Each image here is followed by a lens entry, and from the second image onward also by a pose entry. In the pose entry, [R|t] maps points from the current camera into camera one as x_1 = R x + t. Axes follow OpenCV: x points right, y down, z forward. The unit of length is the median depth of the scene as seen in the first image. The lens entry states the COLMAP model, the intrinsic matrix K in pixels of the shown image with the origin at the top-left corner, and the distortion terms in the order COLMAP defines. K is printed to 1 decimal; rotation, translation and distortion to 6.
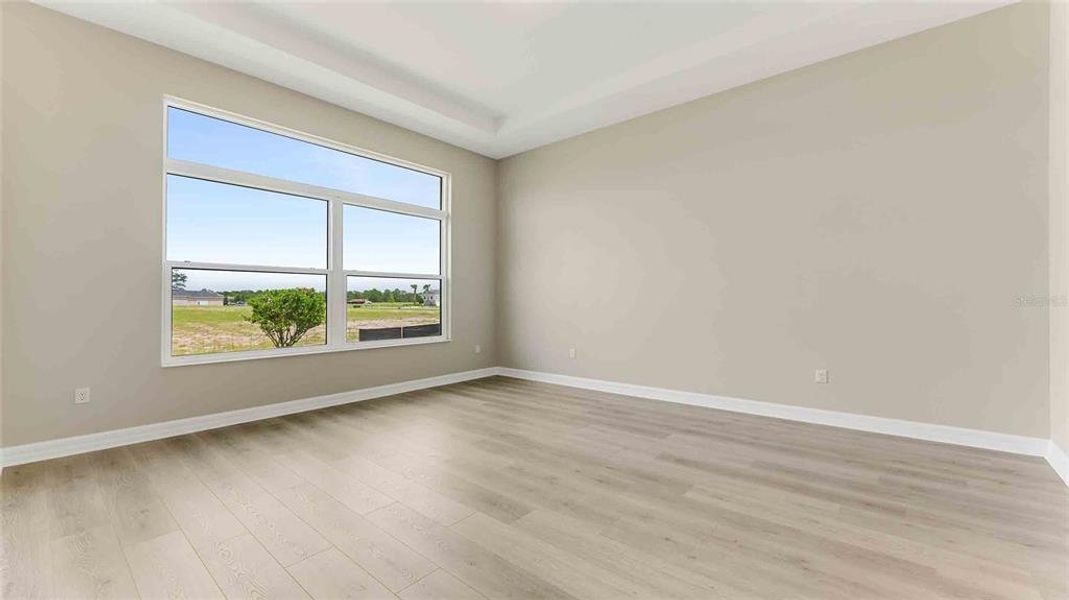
lens RADIAL K [[443.1, 0, 539.3], [0, 443.1, 302.7], [0, 0, 1]] dist [0.009818, 0.000773]
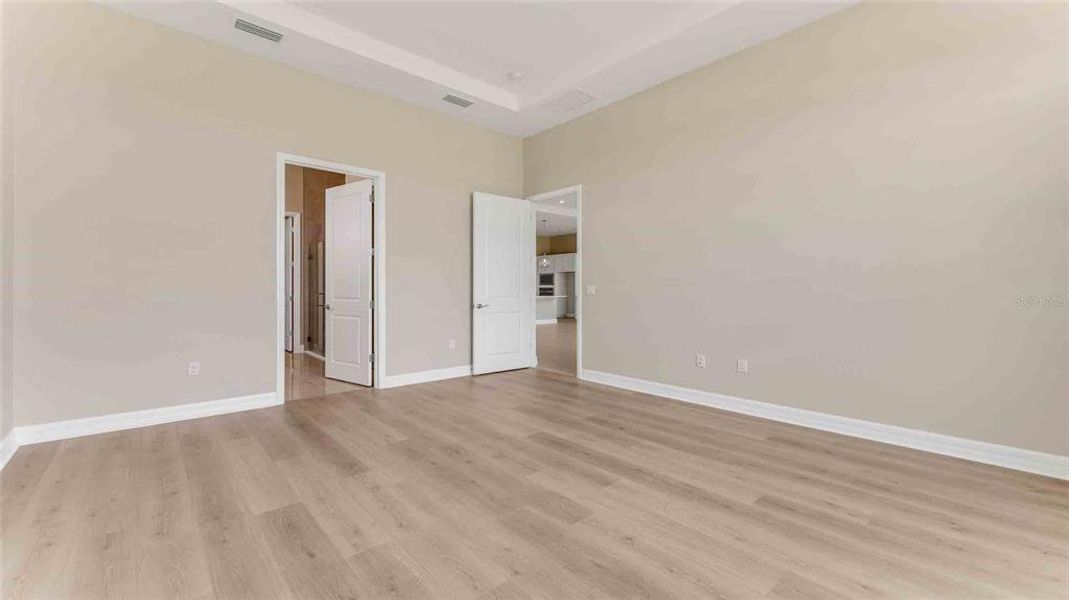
lens RADIAL K [[443.1, 0, 533.9], [0, 443.1, 299.1], [0, 0, 1]] dist [0.009818, 0.000773]
pose [[-0.992707, 0.004140, 0.120480, -0.138279], [0.004250, 0.999991, 0.000657, 0.010222], [-0.120476, 0.001164, -0.992716, 1.515254]]
